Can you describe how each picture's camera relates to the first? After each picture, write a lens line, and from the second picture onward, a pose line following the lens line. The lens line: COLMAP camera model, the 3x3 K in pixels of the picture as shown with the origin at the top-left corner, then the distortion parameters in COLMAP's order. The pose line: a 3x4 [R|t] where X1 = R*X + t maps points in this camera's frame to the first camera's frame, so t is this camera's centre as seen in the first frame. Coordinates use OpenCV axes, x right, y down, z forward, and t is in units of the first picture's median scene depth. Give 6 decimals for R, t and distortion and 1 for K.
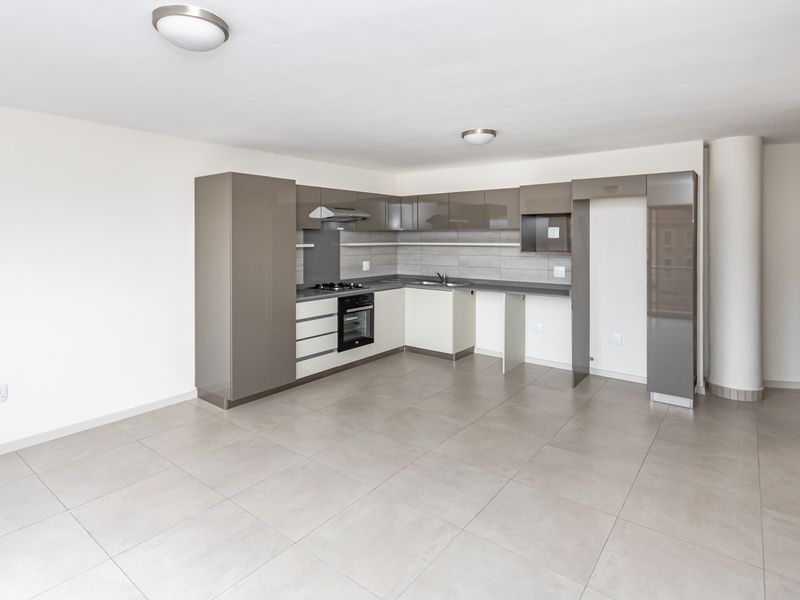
lens RADIAL K [[447.4, 0, 356.5], [0, 447.4, 291.1], [0, 0, 1]] dist [-0.003809, 0.002641]
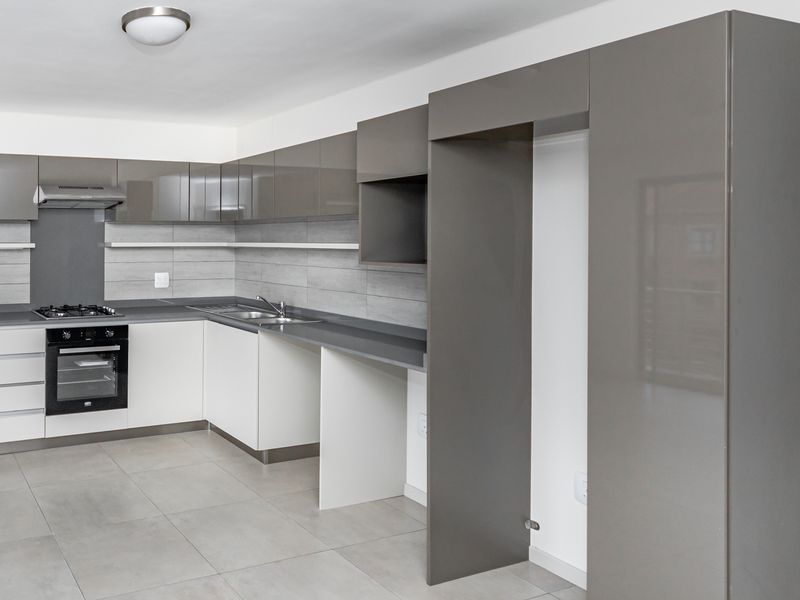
lens RADIAL K [[547.9, 0, 399.7], [0, 547.9, 308.7], [0, 0, 1]] dist [-0.008901, 0.005675]
pose [[0.870029, 0.054078, -0.490025, 0.746984], [-0.063139, 0.998003, -0.001964, -0.041582], [0.488940, 0.032649, 0.871706, 0.564714]]
